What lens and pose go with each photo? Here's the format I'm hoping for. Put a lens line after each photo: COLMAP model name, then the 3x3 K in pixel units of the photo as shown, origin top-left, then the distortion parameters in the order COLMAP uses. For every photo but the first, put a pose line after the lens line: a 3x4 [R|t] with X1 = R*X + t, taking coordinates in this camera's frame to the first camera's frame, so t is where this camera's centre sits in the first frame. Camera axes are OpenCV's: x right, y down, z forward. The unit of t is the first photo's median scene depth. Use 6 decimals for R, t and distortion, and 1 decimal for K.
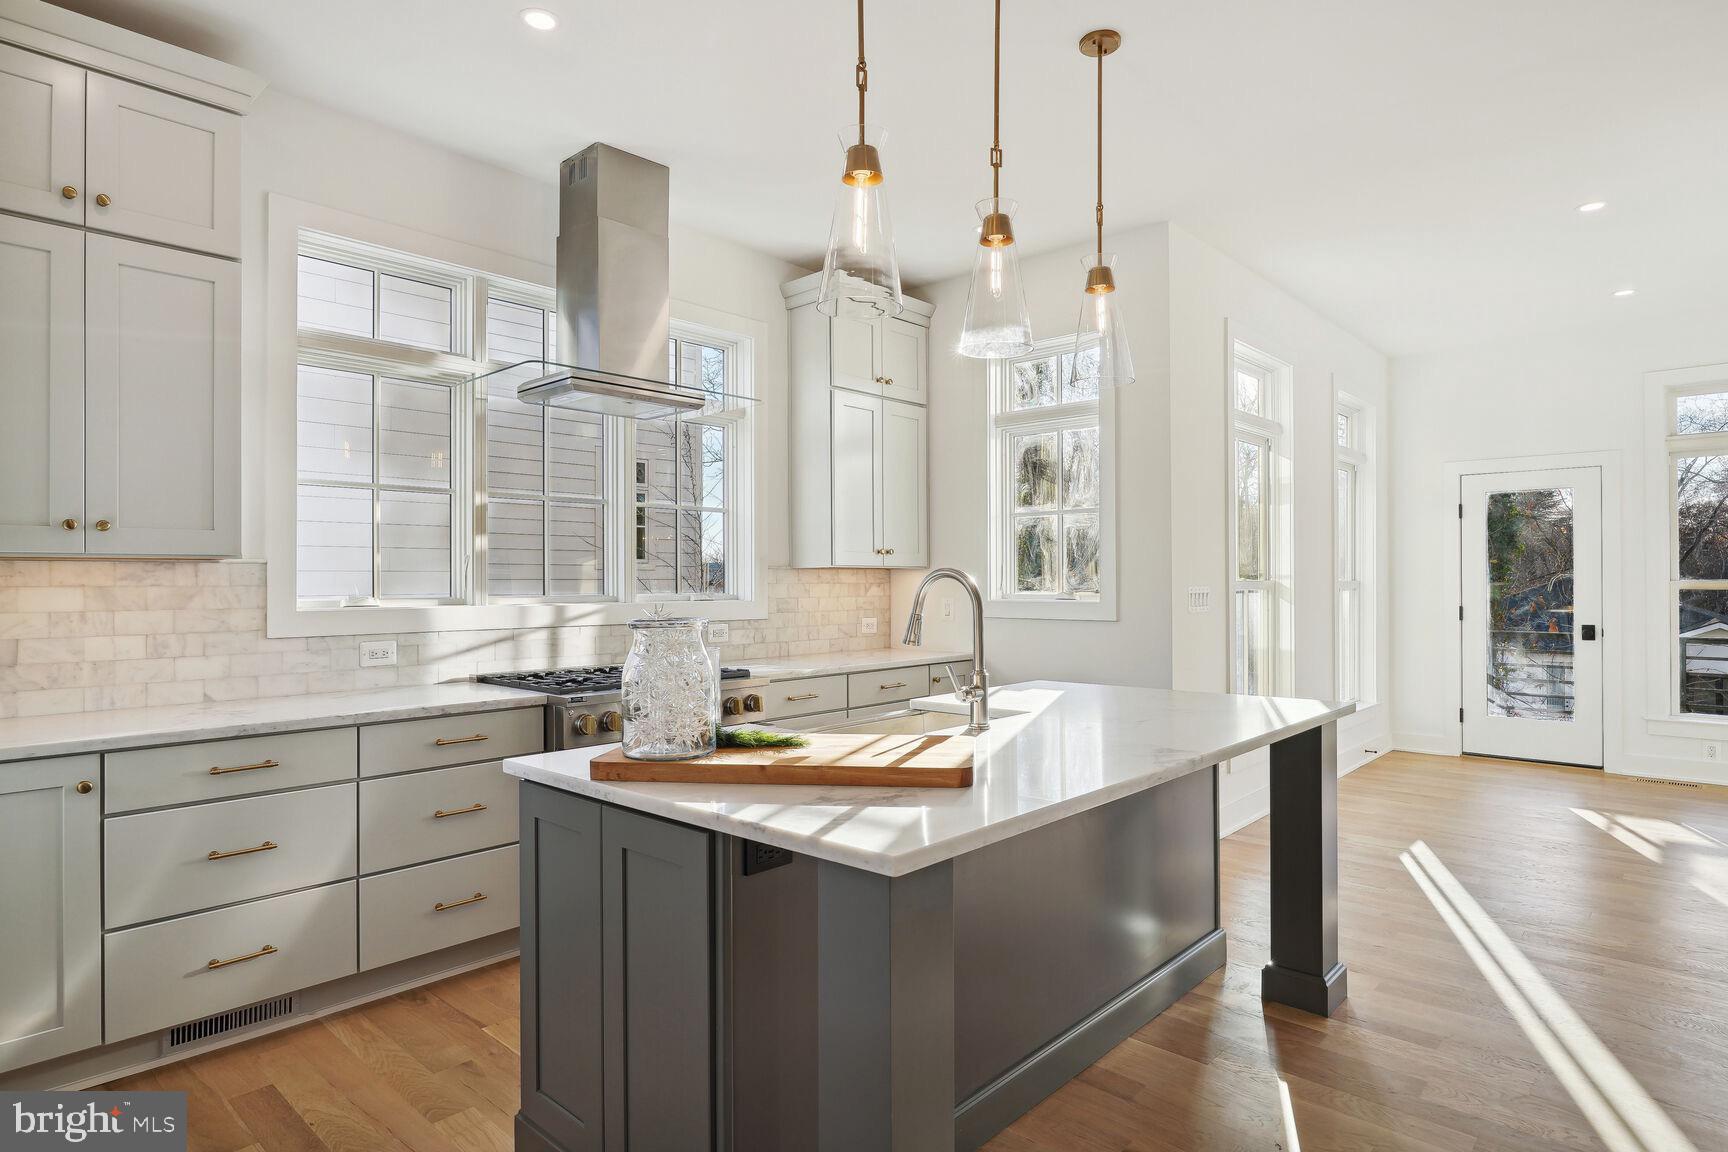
lens RADIAL K [[940.8, 0, 876.1], [0, 940.8, 578.0], [0, 0, 1]] dist [-0.001705, 0.000248]
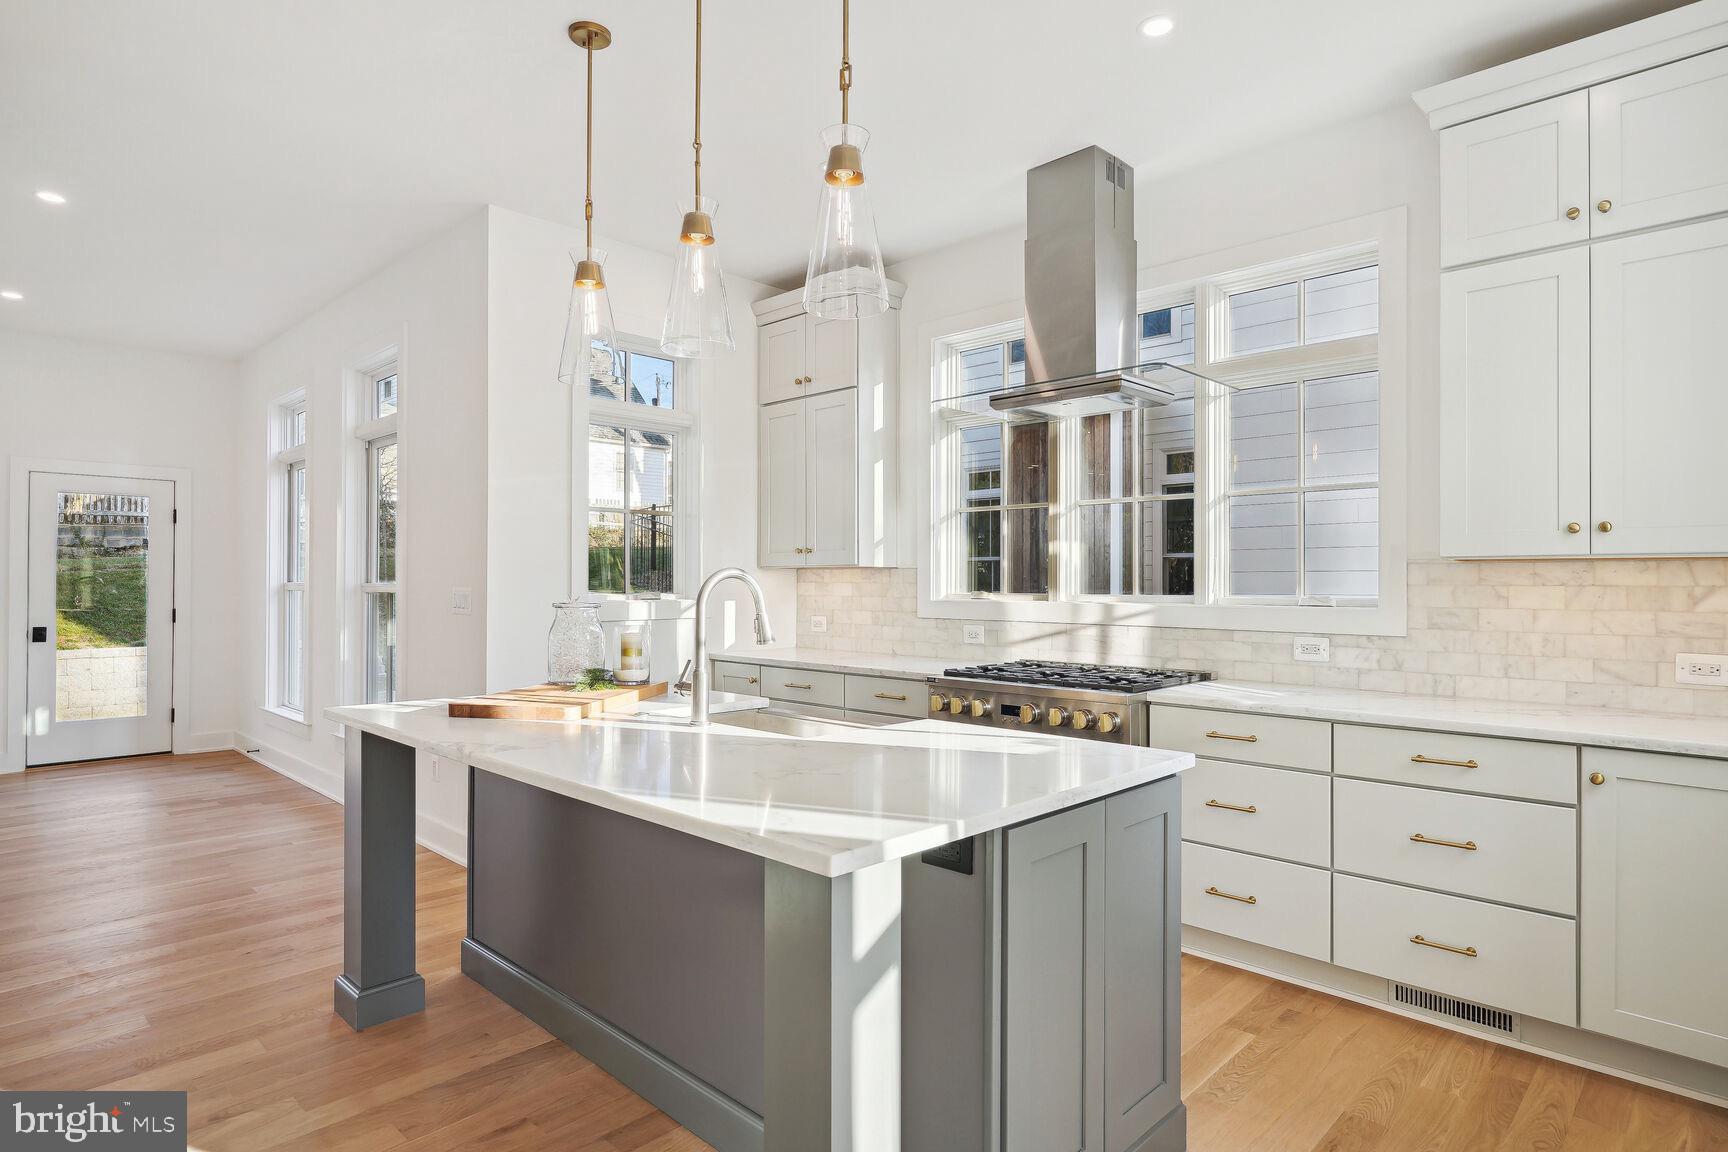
lens RADIAL K [[940.8, 0, 876.1], [0, 940.8, 588.0], [0, 0, 1]] dist [-0.001705, 0.000248]
pose [[-0.020459, 0.009382, -0.999747, 0.718577], [0.000667, 0.999956, 0.009370, 0.001094], [0.999790, -0.000475, -0.020465, 0.778678]]
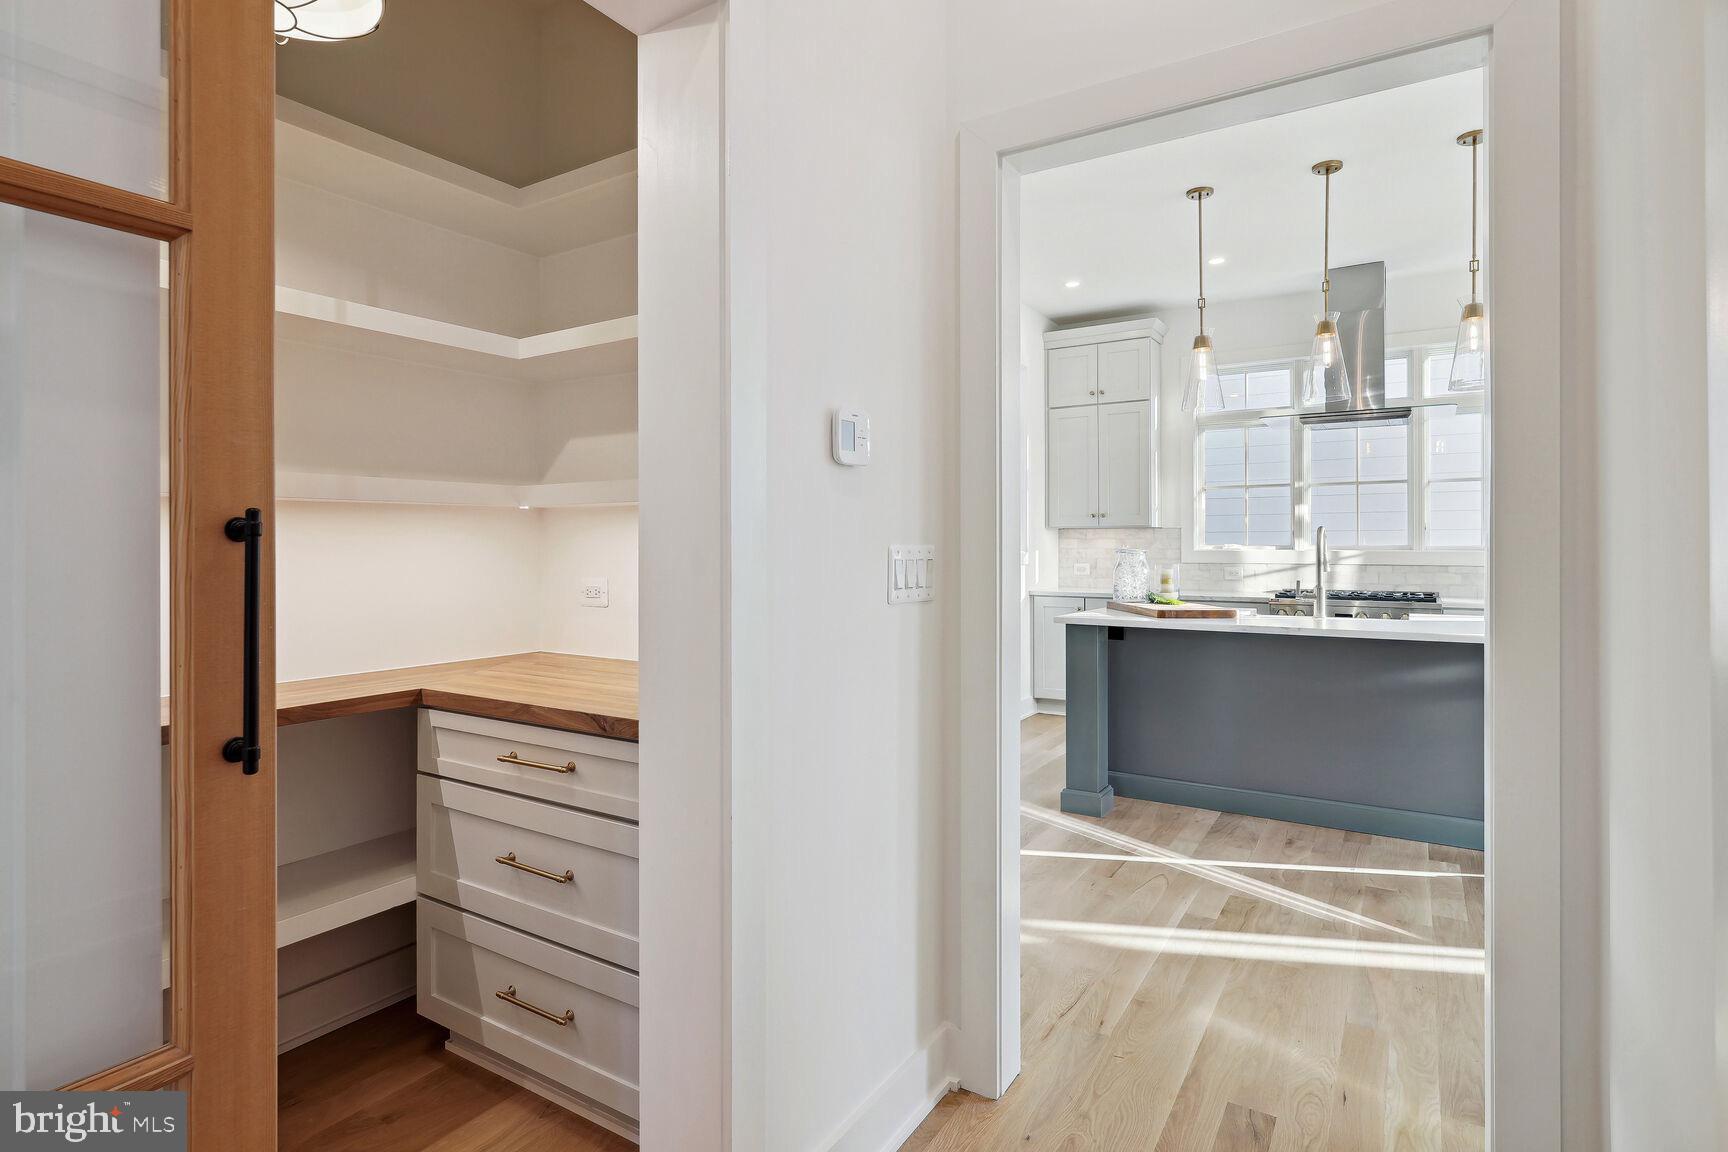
lens RADIAL K [[892.4, 0, 860.4], [0, 892.4, 547.9], [0, 0, 1]] dist [-0.004503, -0.000358]
pose [[0.178449, 0.005917, -0.983931, 1.012456], [0.004779, 0.999965, 0.006881, 0.009741], [0.983938, -0.005930, 0.178415, -0.080747]]
